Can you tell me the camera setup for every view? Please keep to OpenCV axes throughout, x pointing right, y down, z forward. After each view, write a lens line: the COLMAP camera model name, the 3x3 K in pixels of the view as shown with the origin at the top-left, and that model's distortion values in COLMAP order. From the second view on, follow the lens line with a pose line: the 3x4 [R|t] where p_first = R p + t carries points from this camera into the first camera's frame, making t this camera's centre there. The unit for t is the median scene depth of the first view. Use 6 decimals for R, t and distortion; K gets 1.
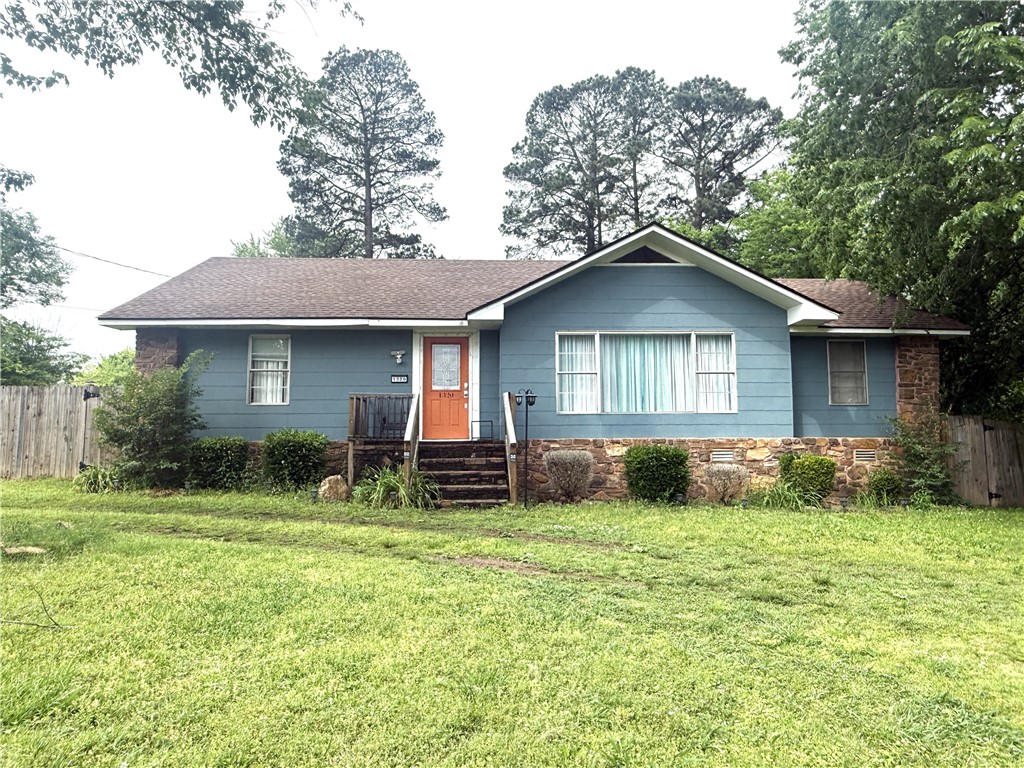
lens RADIAL K [[662.0, 0, 489.9], [0, 662.0, 381.8], [0, 0, 1]] dist [-0.001717, -0.000136]
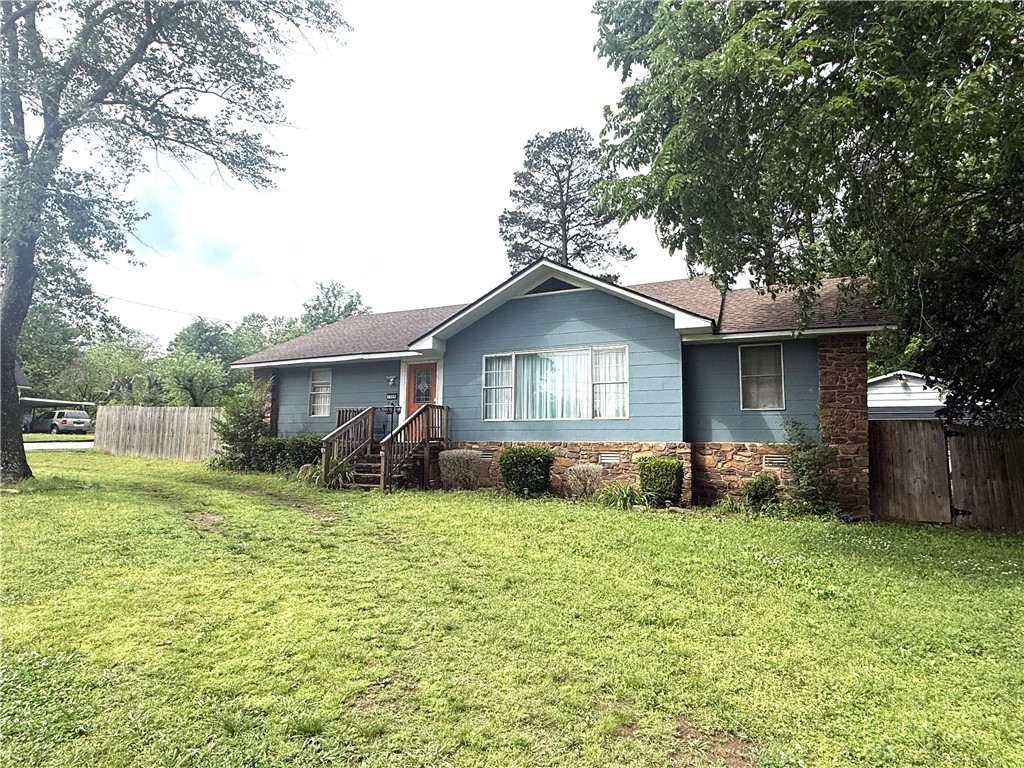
lens RADIAL K [[566.9, 0, 512.0], [0, 566.9, 384.0], [0, 0, 1]] dist [0.001113, 0.000124]
pose [[0.888950, -0.038282, -0.456401, 0.620199], [0.025342, 0.999085, -0.034442, 0.016547], [0.457302, 0.019051, 0.889107, 0.076740]]
